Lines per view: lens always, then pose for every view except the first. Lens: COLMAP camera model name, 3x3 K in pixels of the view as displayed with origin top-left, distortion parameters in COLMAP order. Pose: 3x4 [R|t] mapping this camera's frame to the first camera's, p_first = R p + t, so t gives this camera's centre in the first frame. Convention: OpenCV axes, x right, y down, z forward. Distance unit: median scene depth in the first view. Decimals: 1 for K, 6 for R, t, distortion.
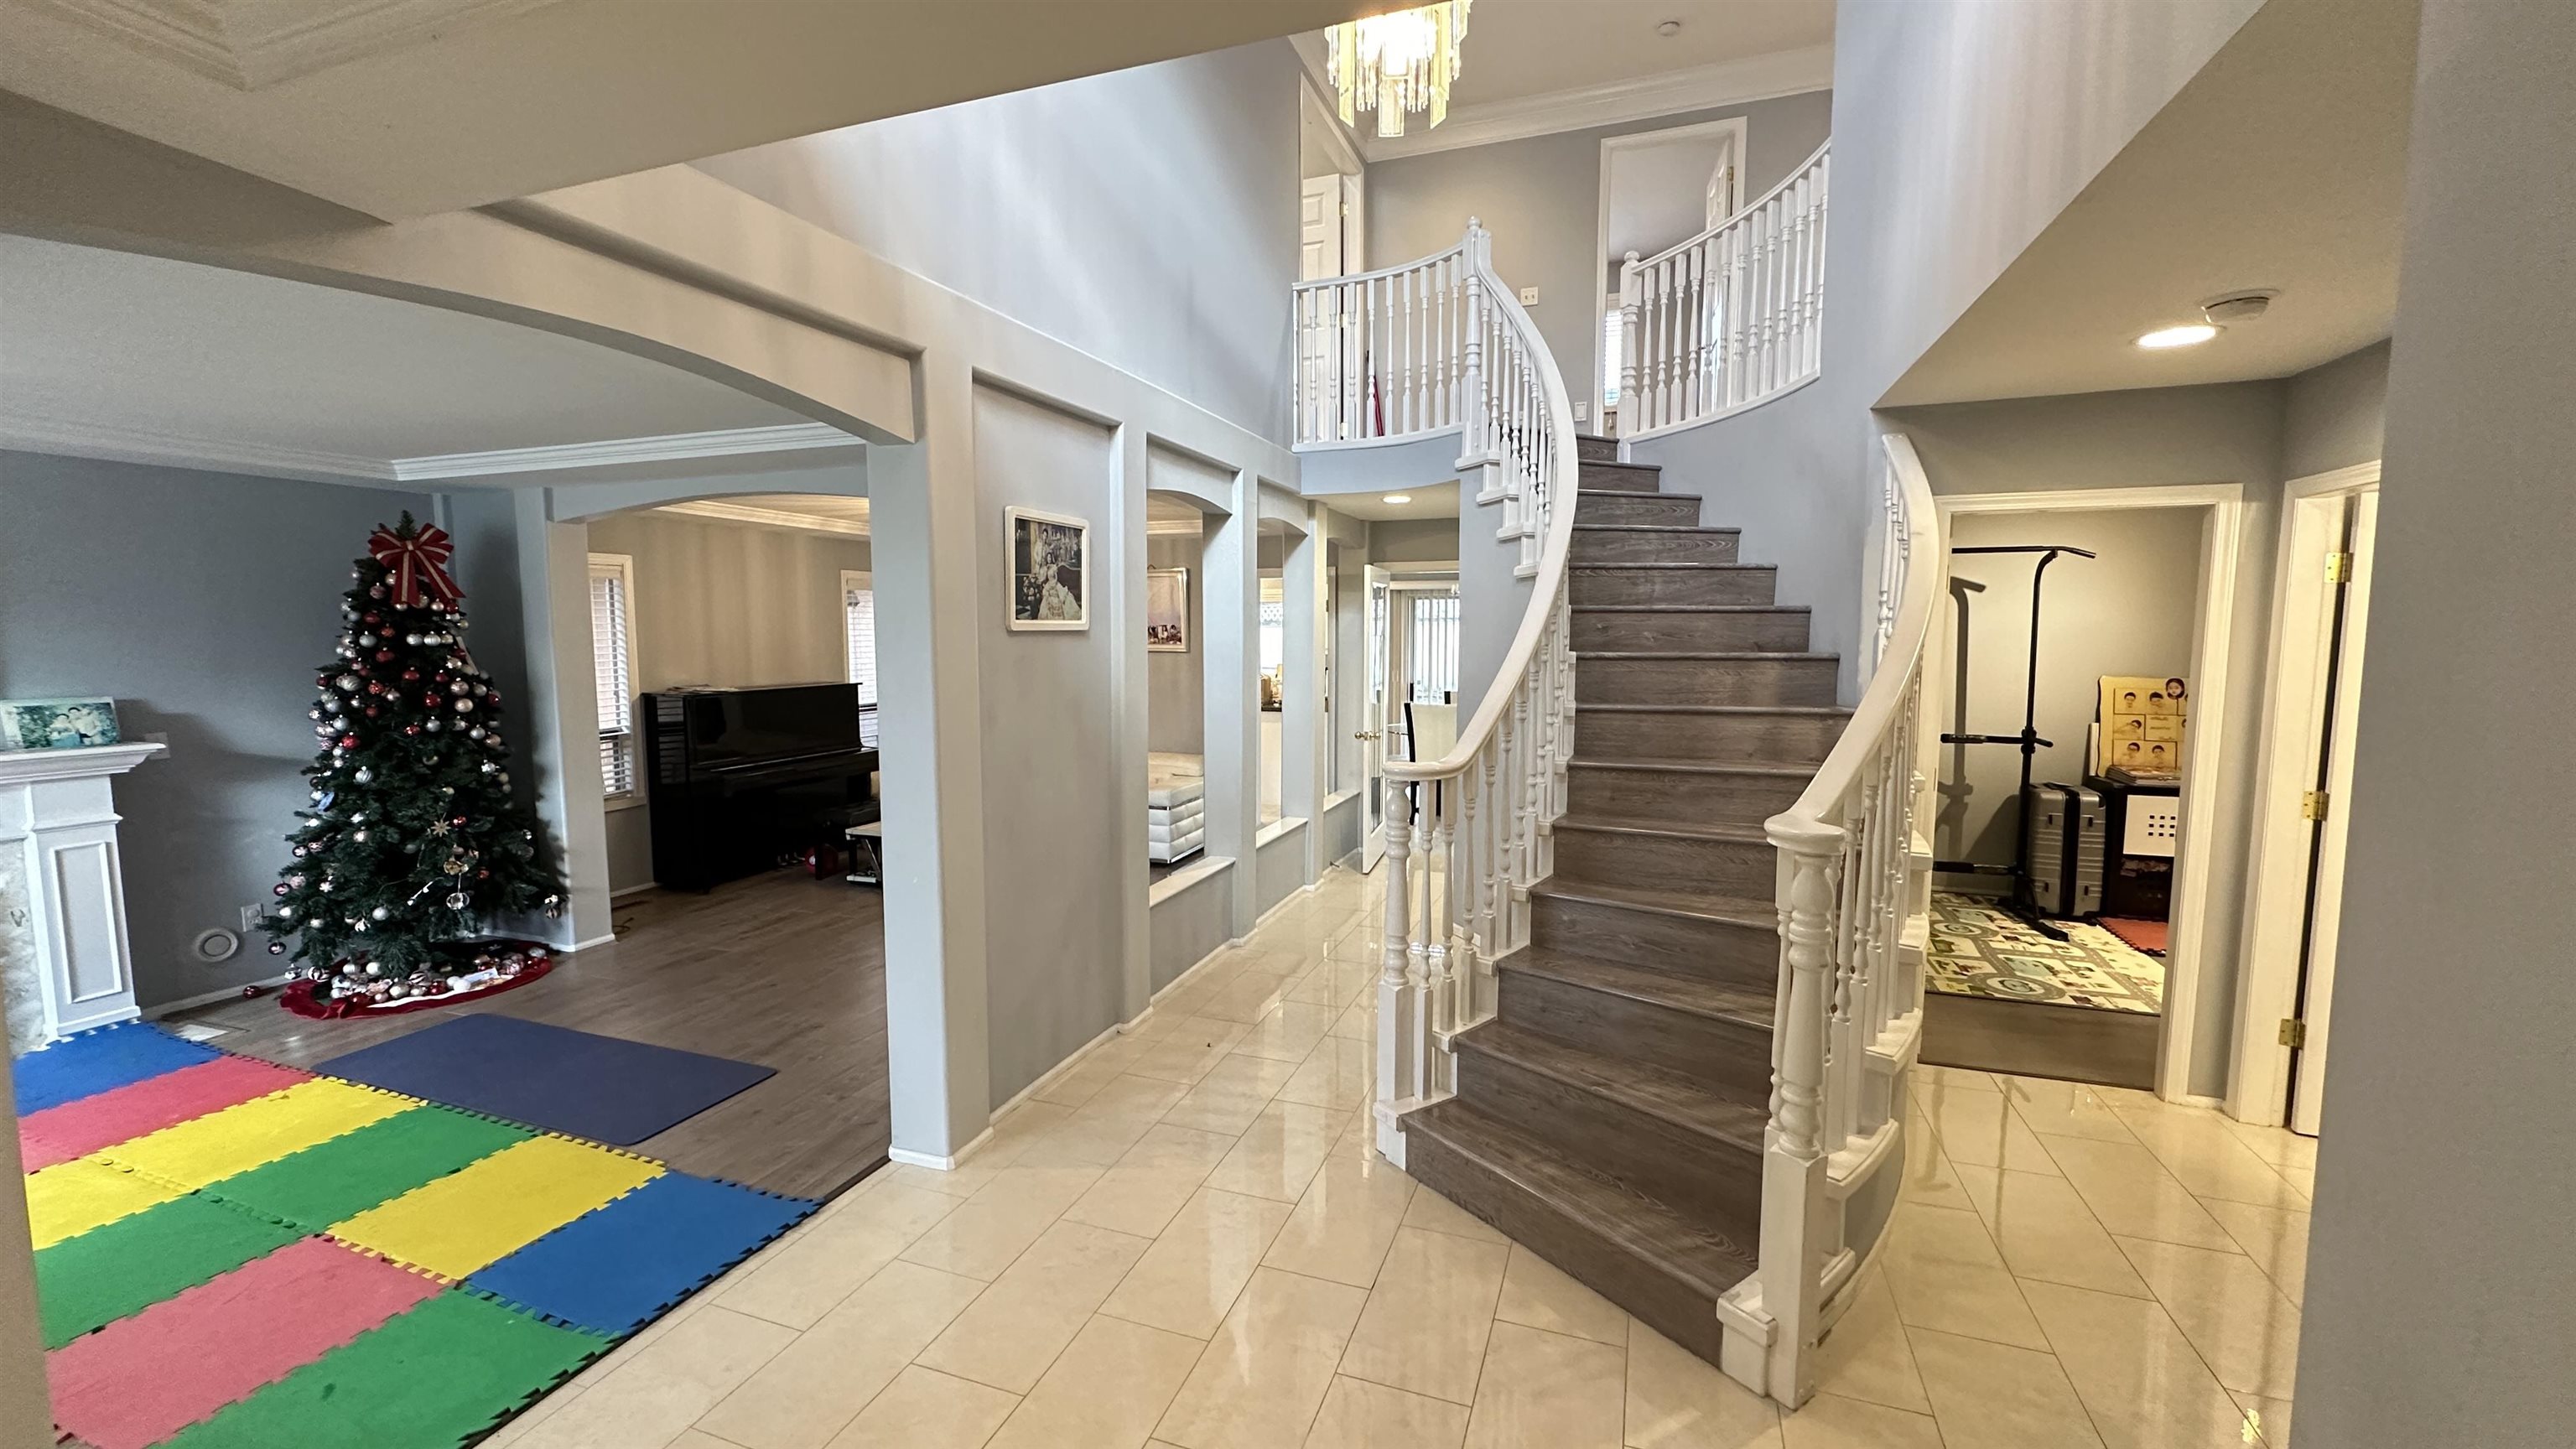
lens RADIAL K [[1021.3, 0, 1284.6], [0, 1021.3, 728.3], [0, 0, 1]] dist [-0.001375, 0.000251]
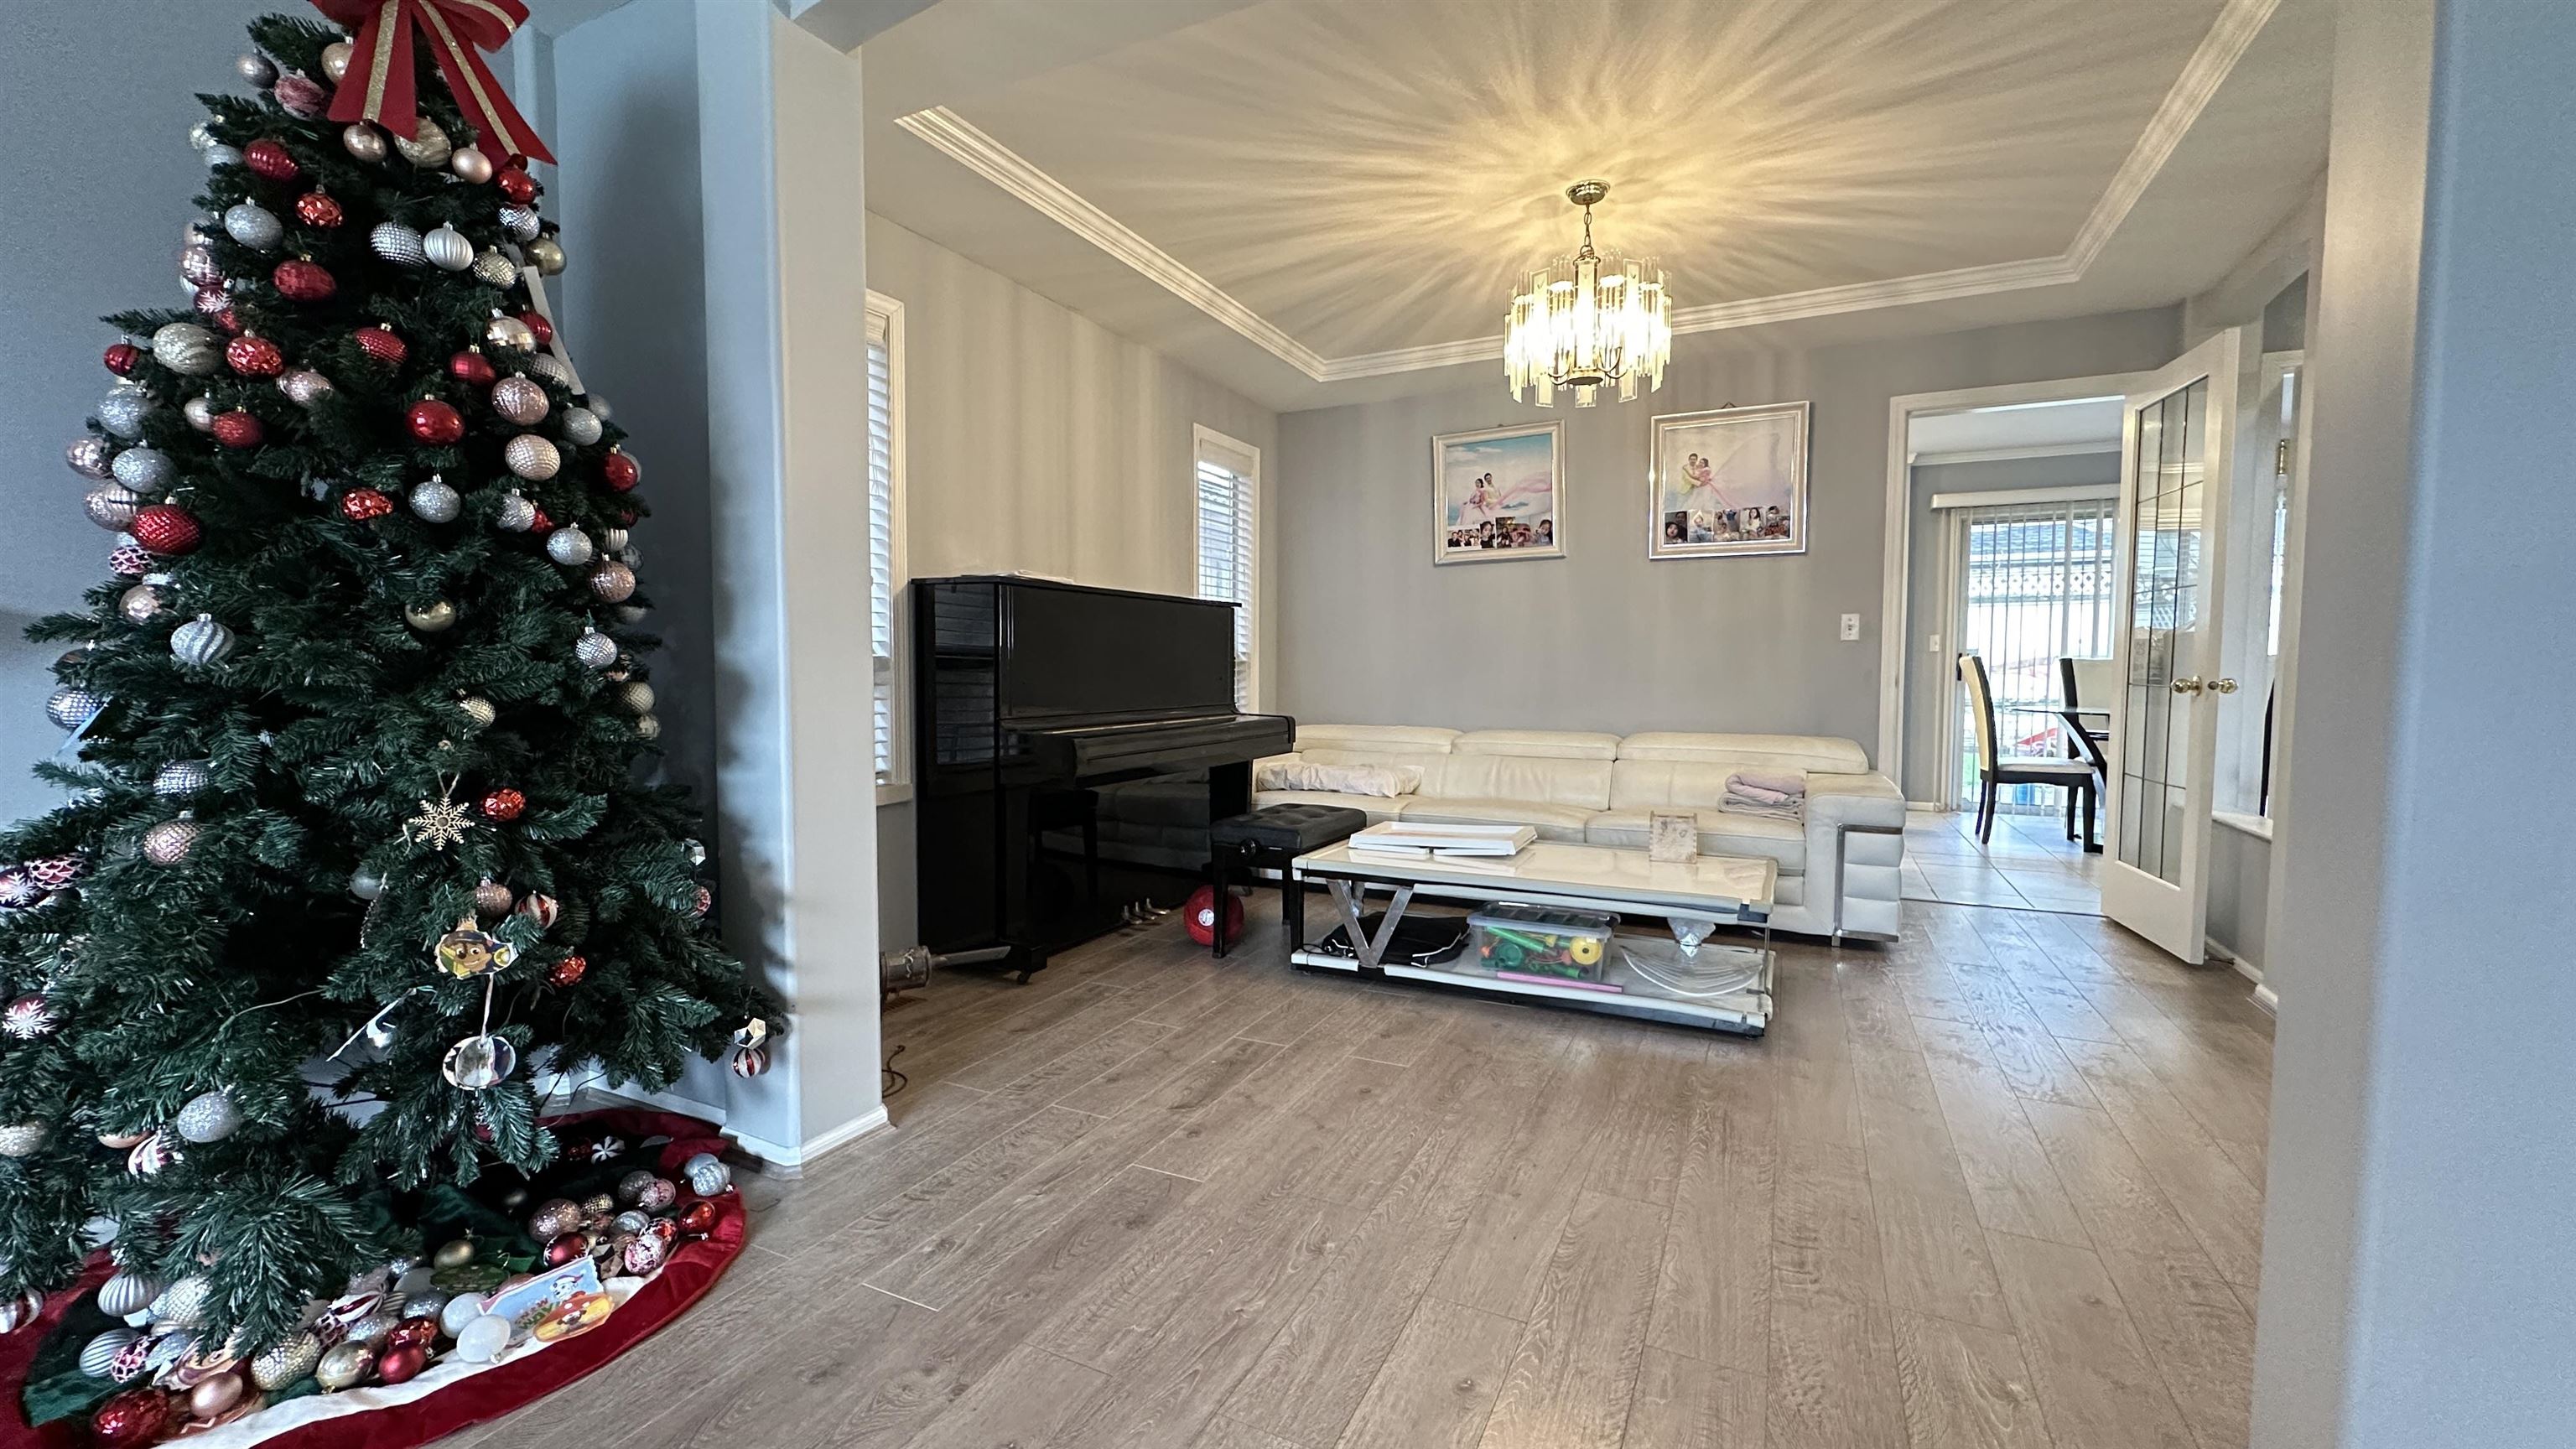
lens RADIAL K [[1021.3, 0, 1282.4], [0, 1021.3, 727.5], [0, 0, 1]] dist [-0.001375, 0.000251]
pose [[0.993785, 0.005142, -0.111193, -0.527411], [-0.009871, 0.999068, -0.042018, 0.077780], [0.110874, 0.042854, 0.992910, 0.704916]]
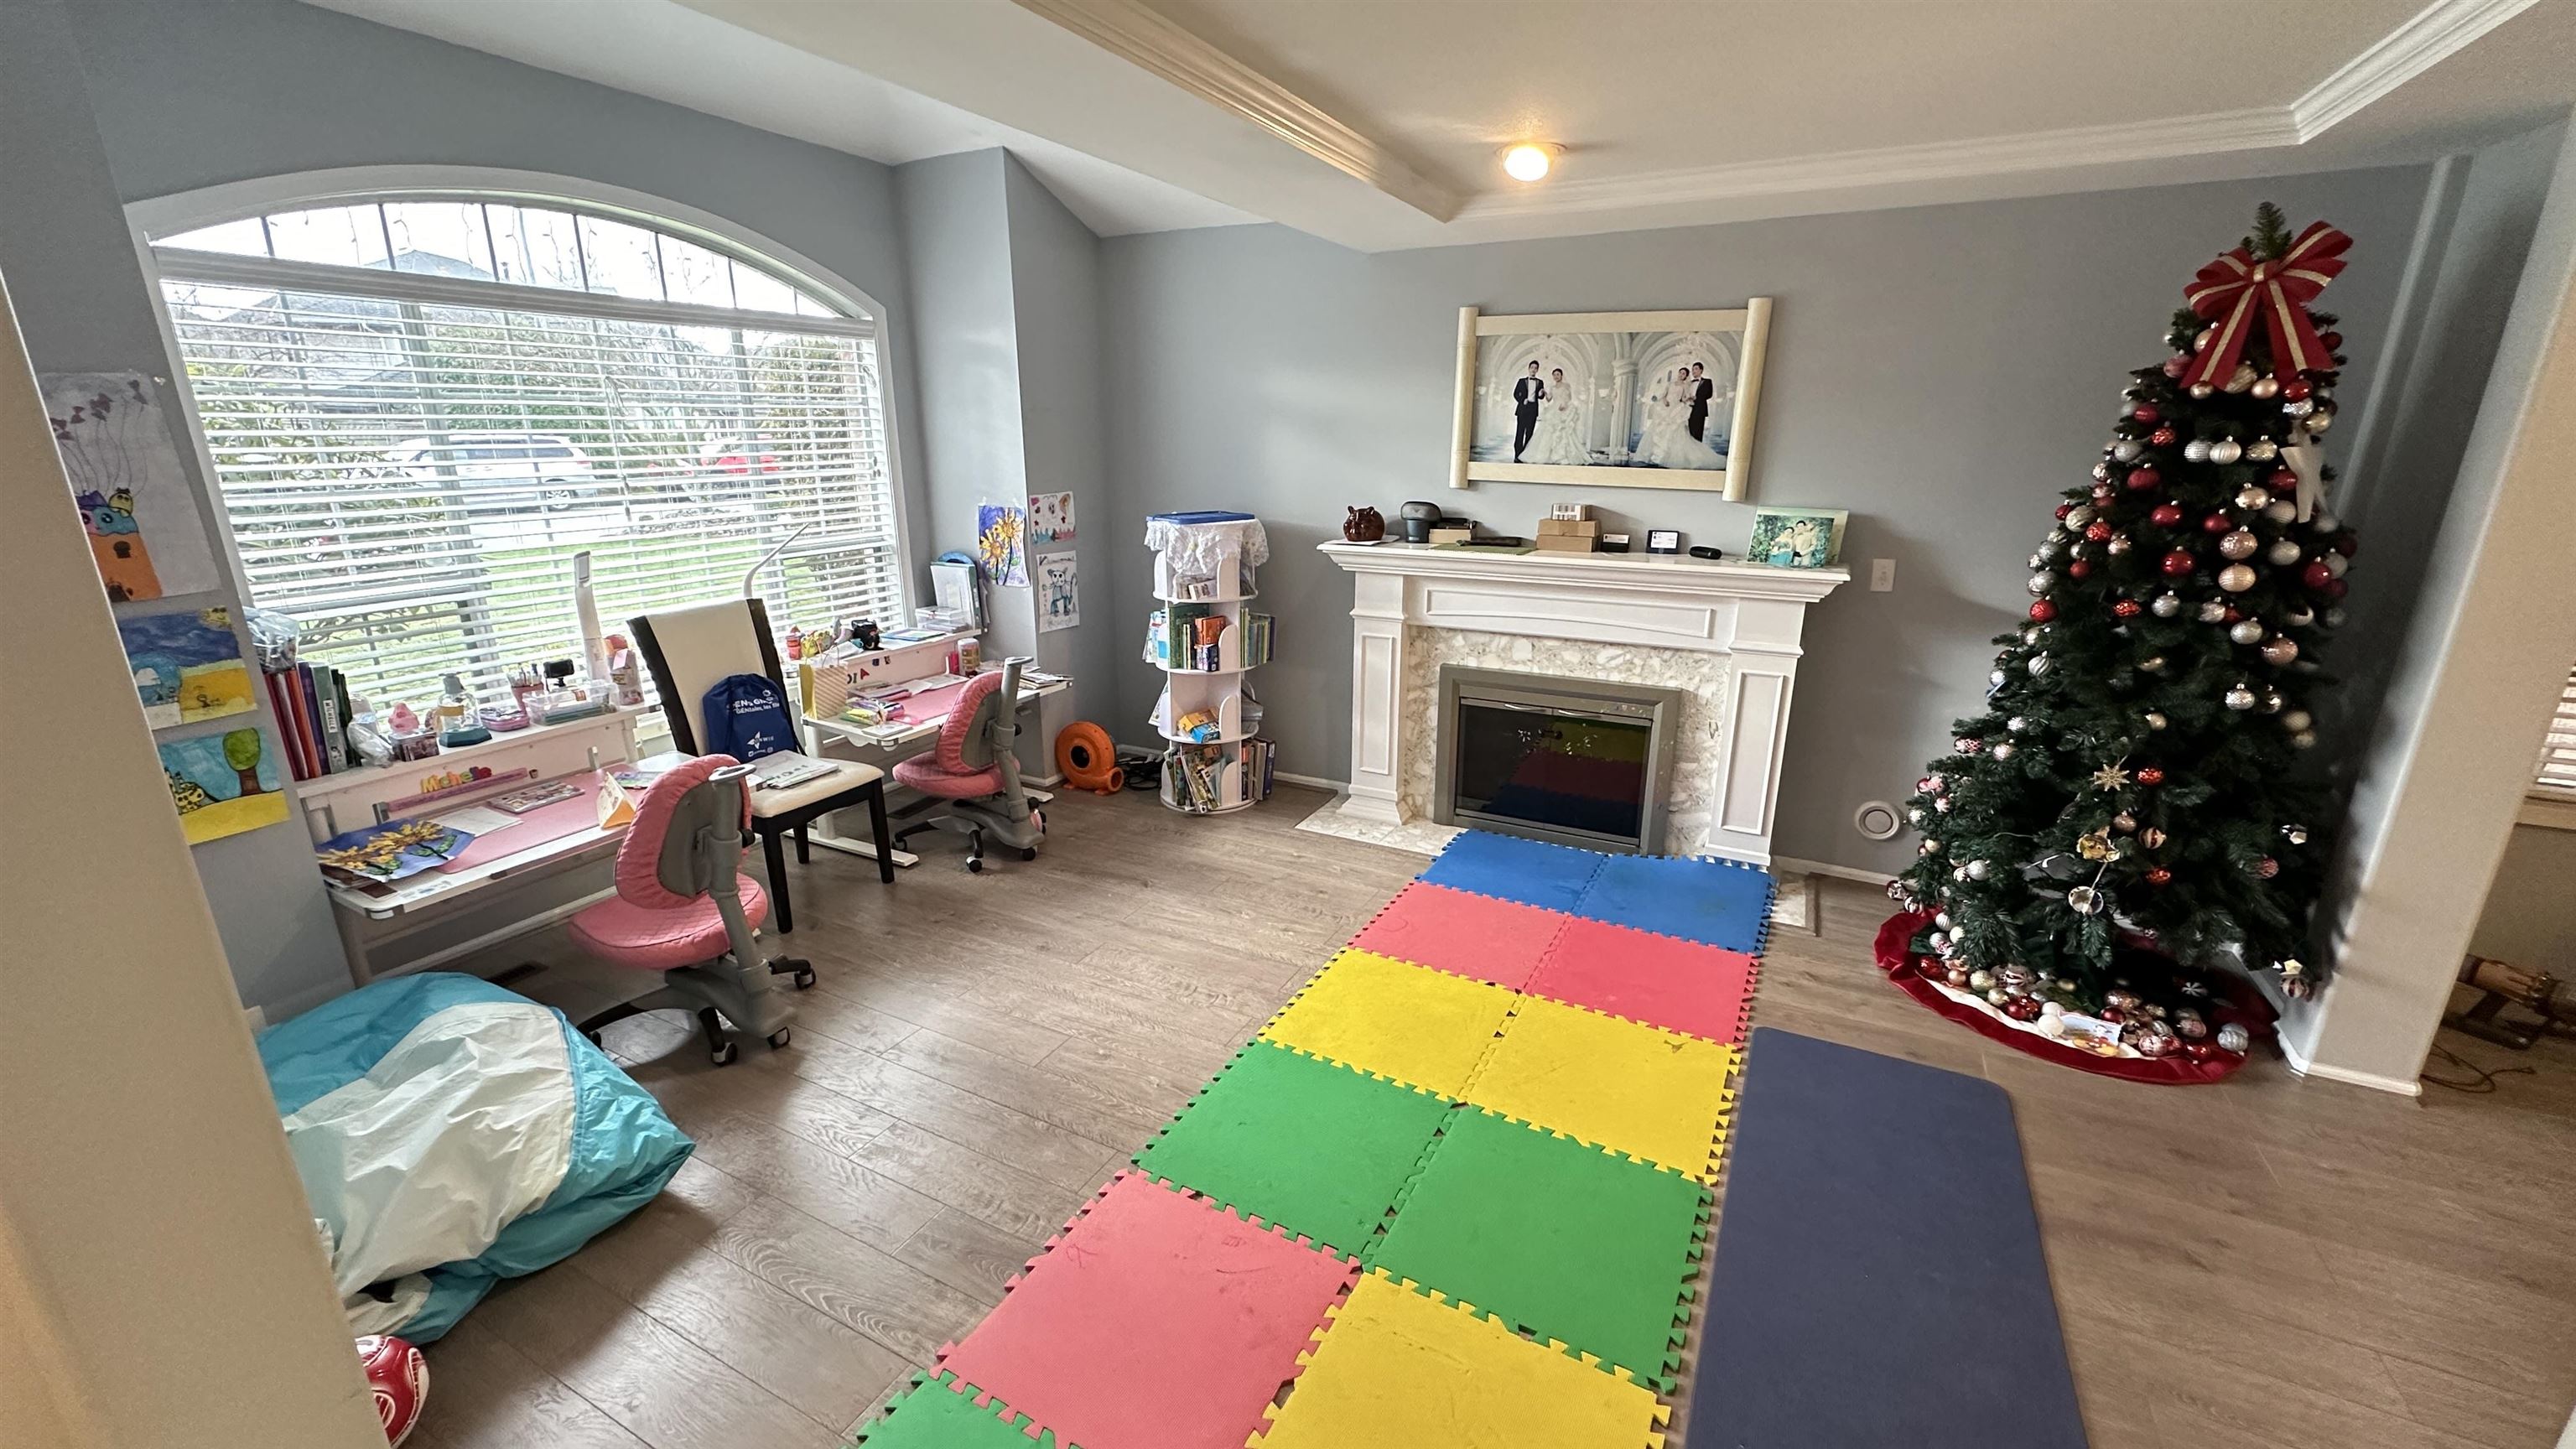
lens RADIAL K [[1021.3, 0, 1287.2], [0, 1021.3, 728.4], [0, 0, 1]] dist [-0.001375, 0.000251]
pose [[-0.133036, 0.284752, -0.949325, -0.201285], [-0.097978, 0.949369, 0.298496, -0.059431], [0.986256, 0.132724, -0.098401, 0.570217]]
